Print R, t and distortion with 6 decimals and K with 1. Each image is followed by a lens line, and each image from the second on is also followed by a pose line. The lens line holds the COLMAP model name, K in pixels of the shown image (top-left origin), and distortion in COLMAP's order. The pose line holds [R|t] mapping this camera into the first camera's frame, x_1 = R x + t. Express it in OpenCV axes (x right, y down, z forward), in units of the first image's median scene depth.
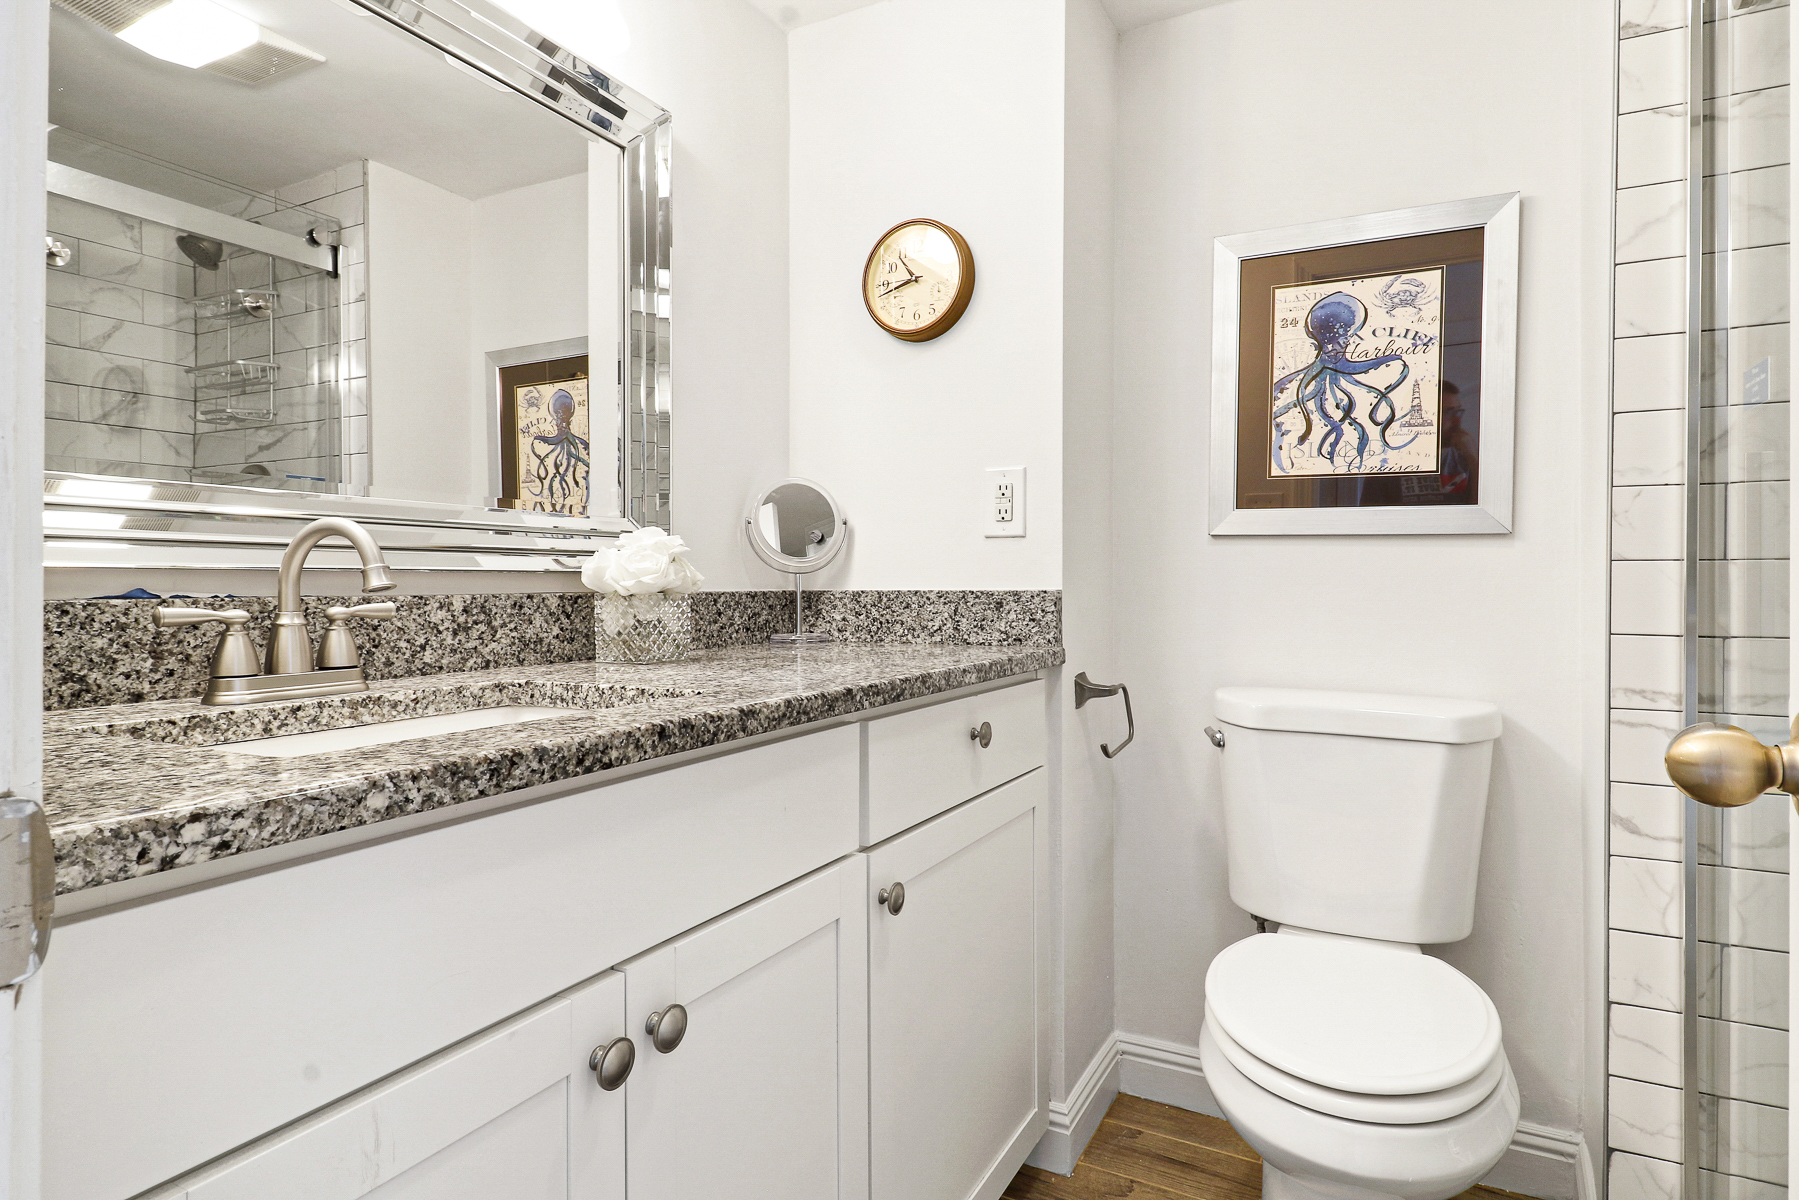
lens RADIAL K [[942.7, 0, 905.4], [0, 942.7, 605.0], [0, 0, 1]] dist [0.004259, -0.000344]
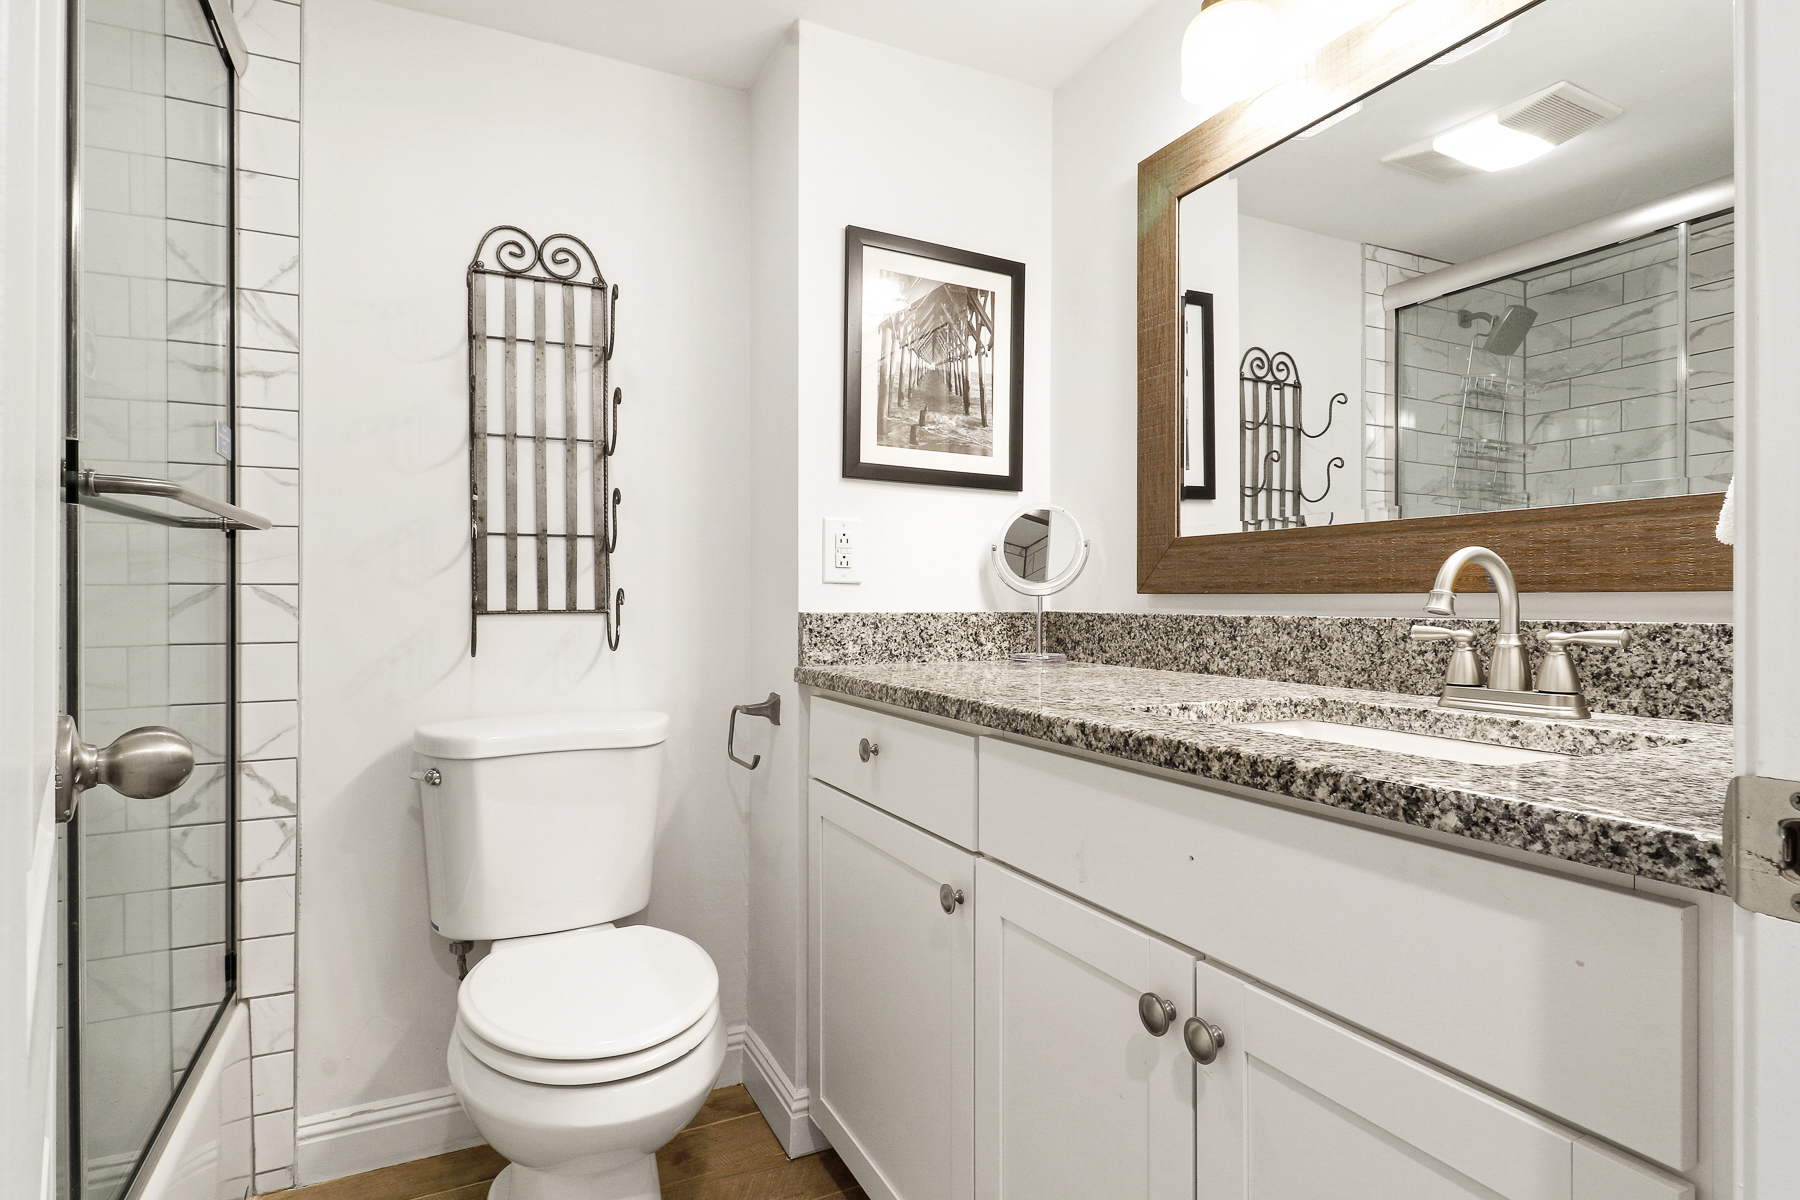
lens RADIAL K [[943.3, 0, 905.9], [0, 943.3, 605.0], [0, 0, 1]] dist [0.004259, -0.000344]
pose [[-0.615497, 0.000285, -0.788139, 0.649393], [-0.010131, 0.999914, 0.008274, -0.028462], [0.788074, 0.013077, -0.615441, 1.167764]]
